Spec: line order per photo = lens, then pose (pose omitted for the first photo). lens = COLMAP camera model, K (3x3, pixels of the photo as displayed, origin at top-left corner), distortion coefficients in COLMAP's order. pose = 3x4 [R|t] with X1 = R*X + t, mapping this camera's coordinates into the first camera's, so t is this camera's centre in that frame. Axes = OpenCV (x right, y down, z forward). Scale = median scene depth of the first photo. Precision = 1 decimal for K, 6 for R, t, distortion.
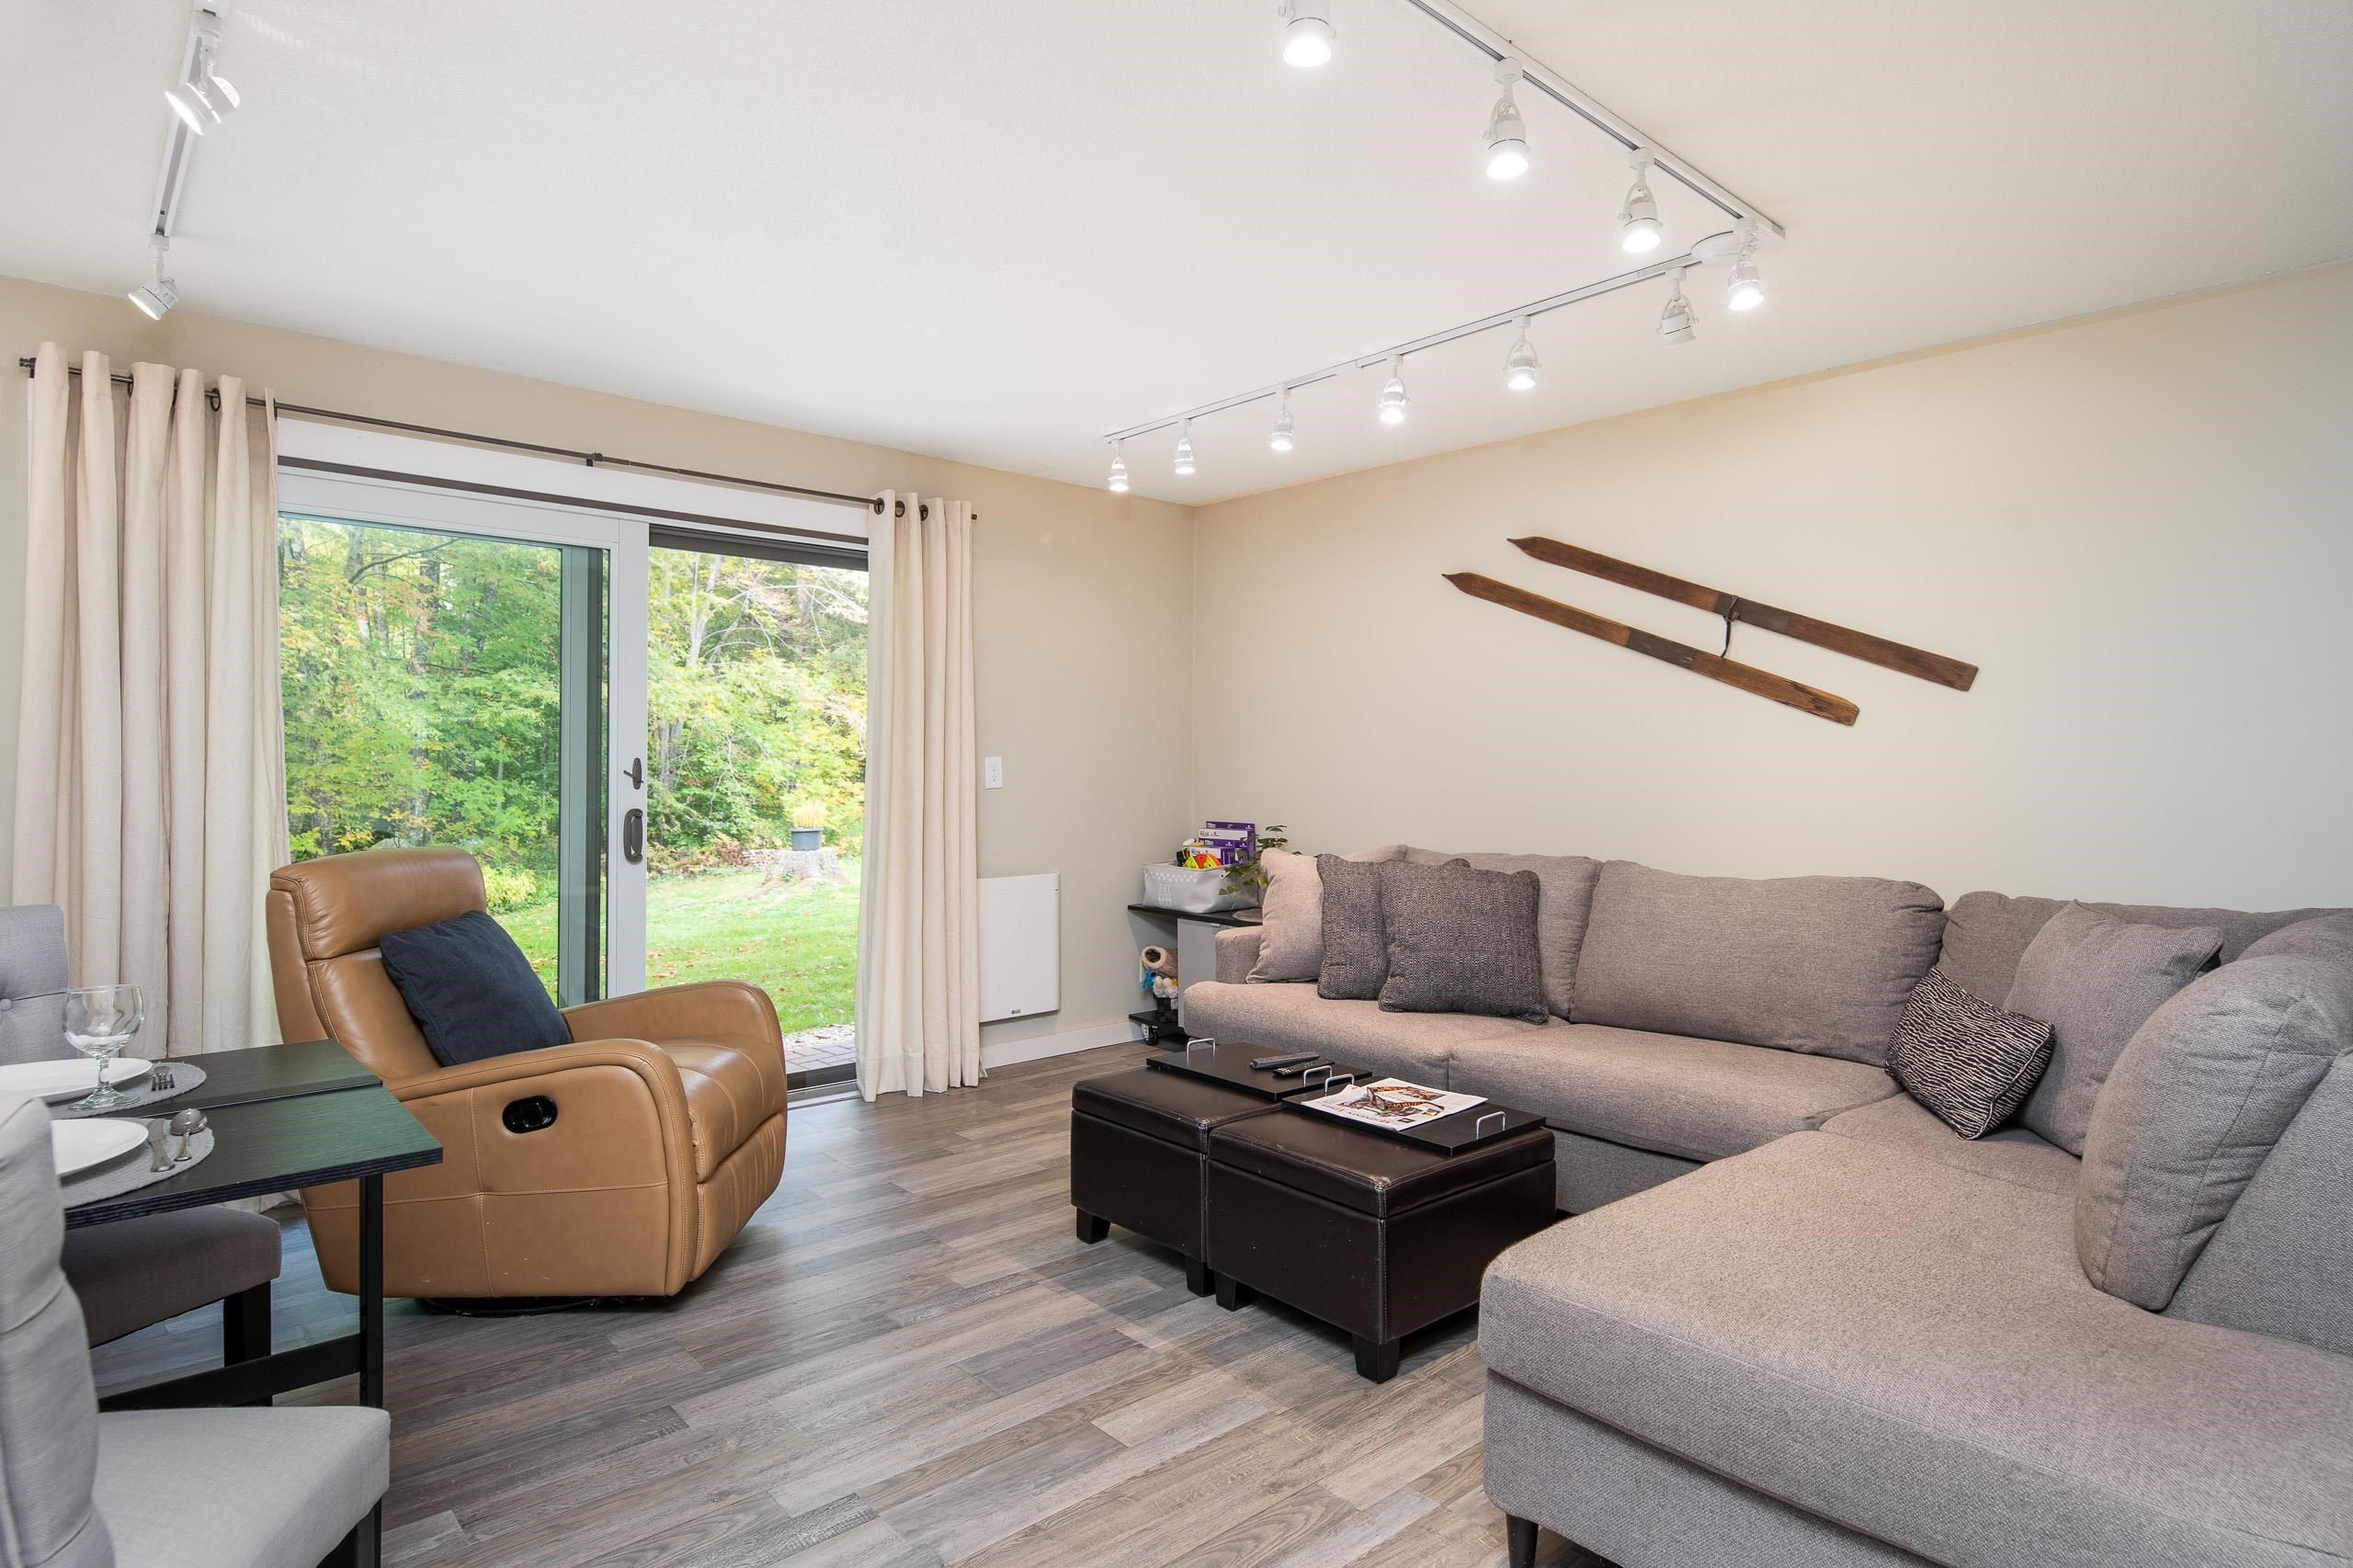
lens RADIAL K [[1235.9, 0, 1191.2], [0, 1235.9, 778.4], [0, 0, 1]] dist [0.010889, -0.006518]
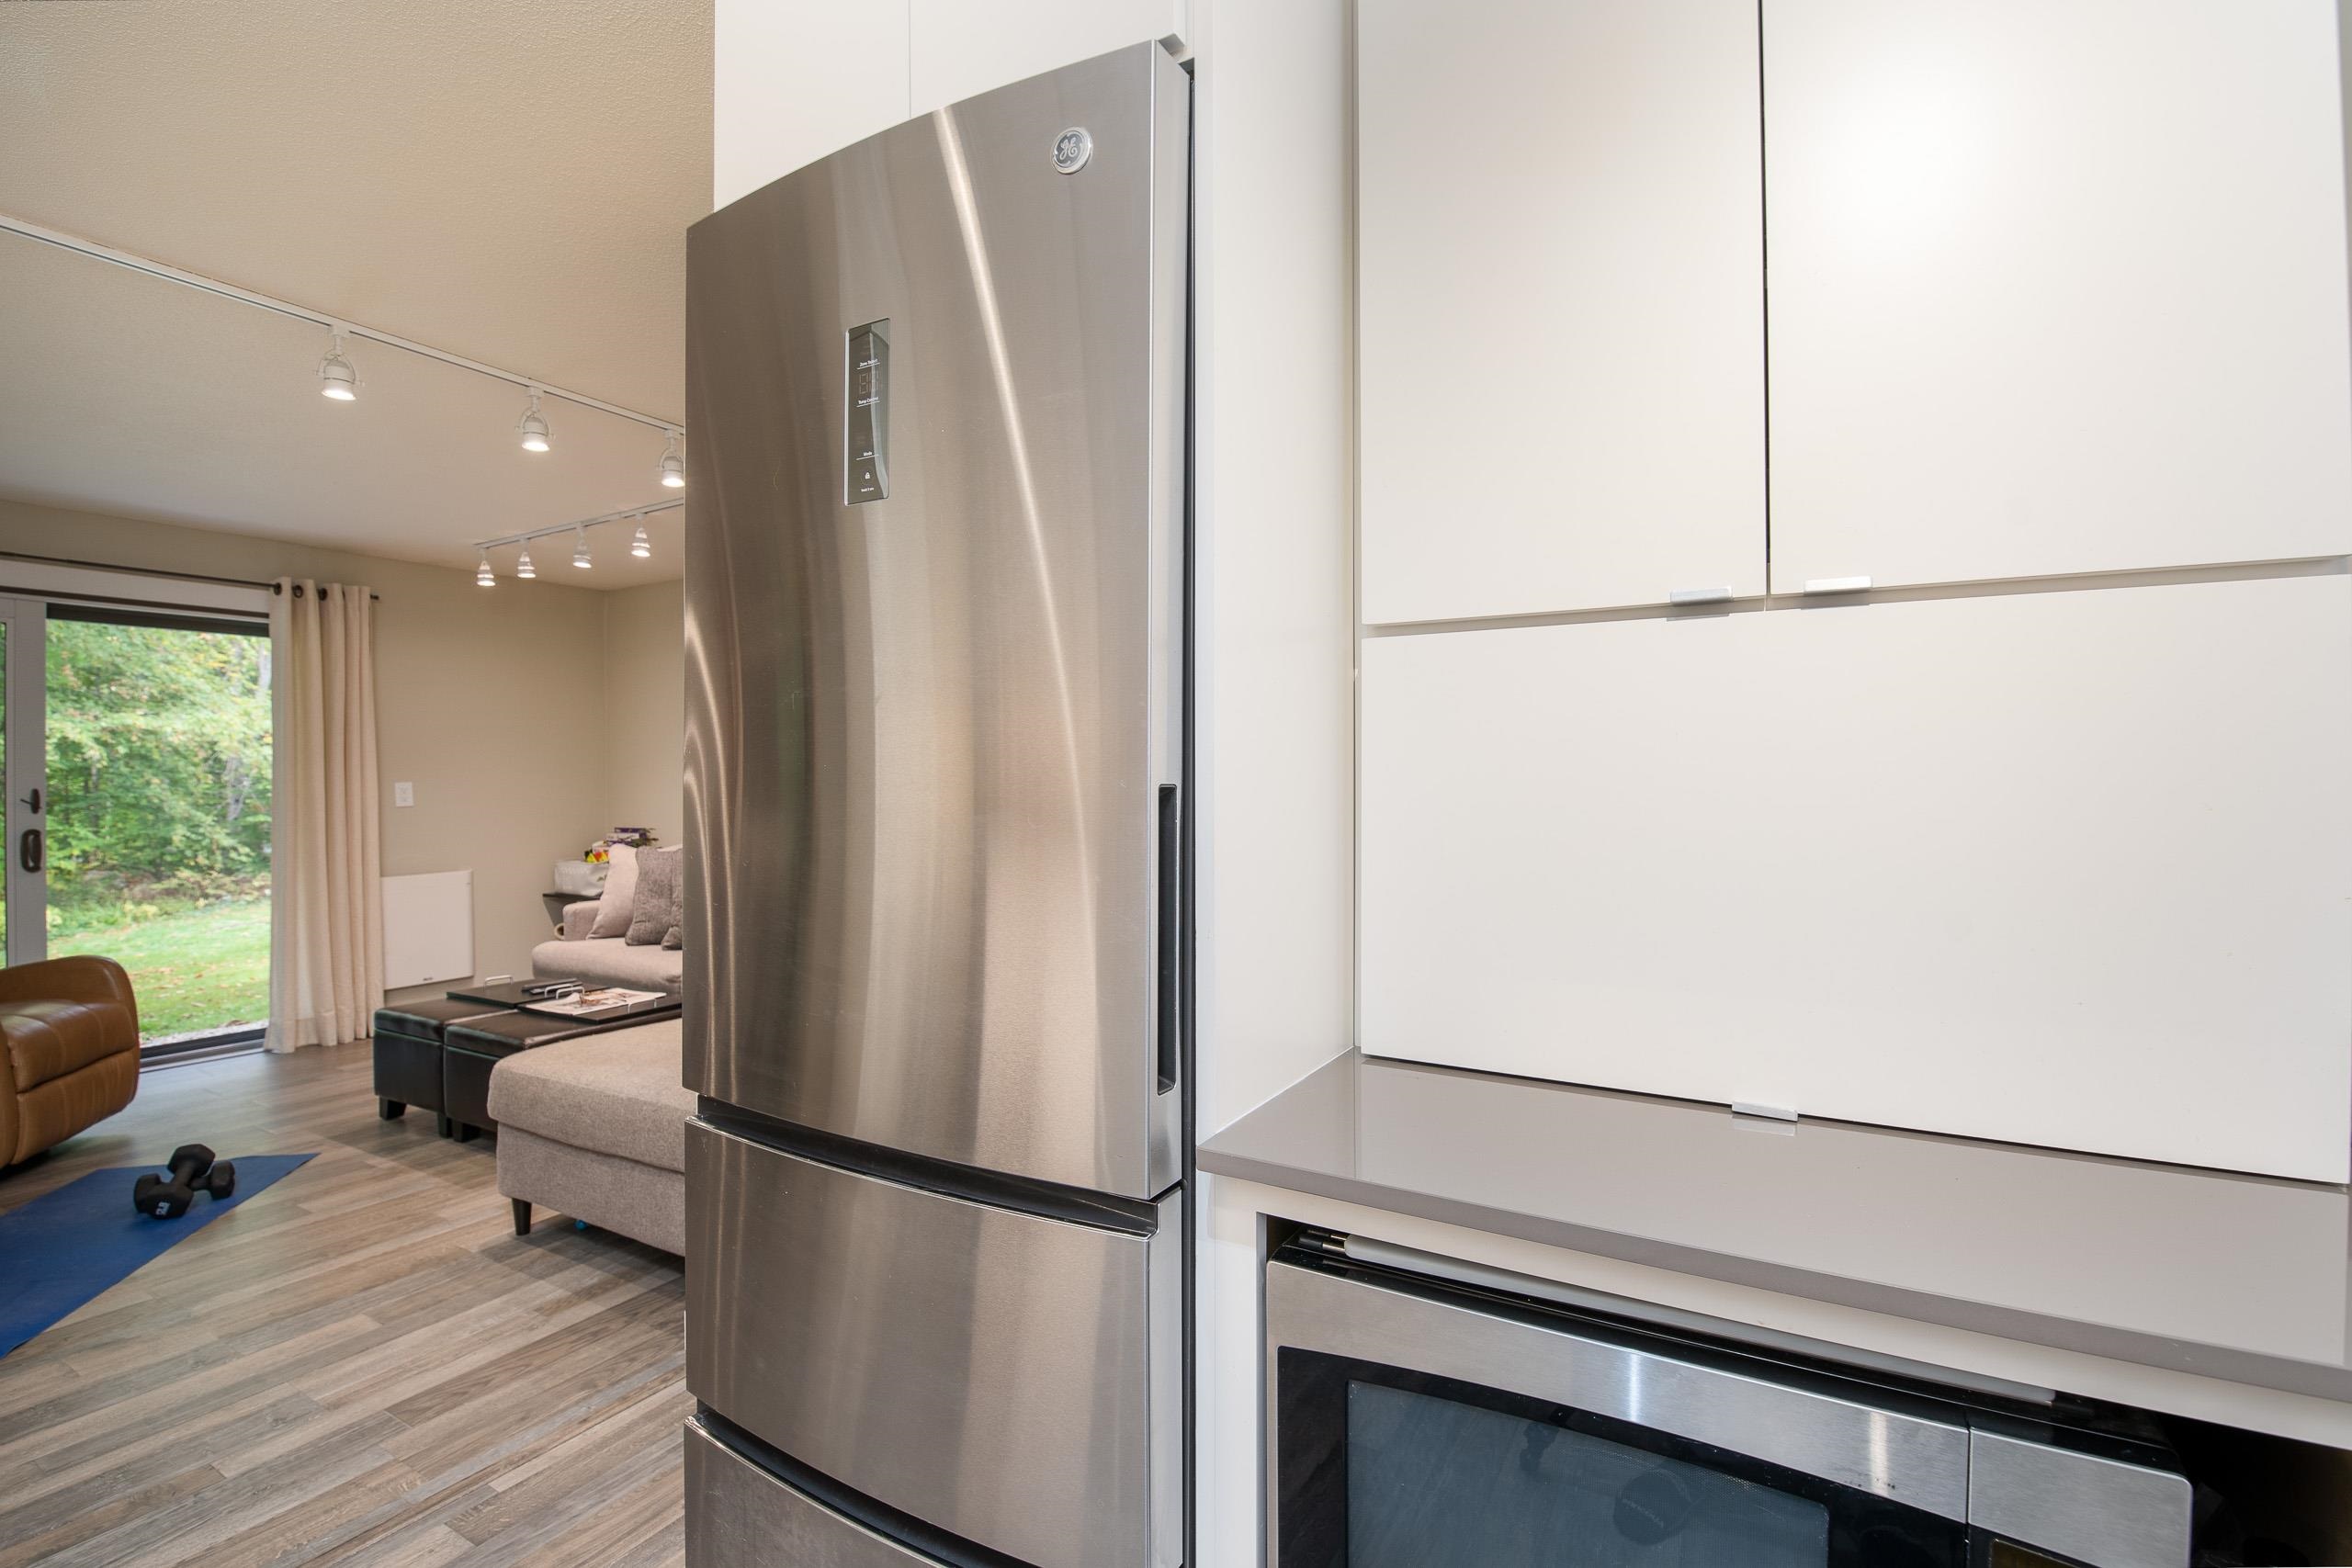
lens RADIAL K [[1047.5, 0, 1176.9], [0, 1047.5, 778.9], [0, 0, 1]] dist [-0.001755, -0.006717]
pose [[0.950391, -0.019674, 0.310434, 0.348816], [0.022967, 0.999712, -0.006955, 0.006361], [-0.310208, 0.013740, 0.950570, -0.369576]]
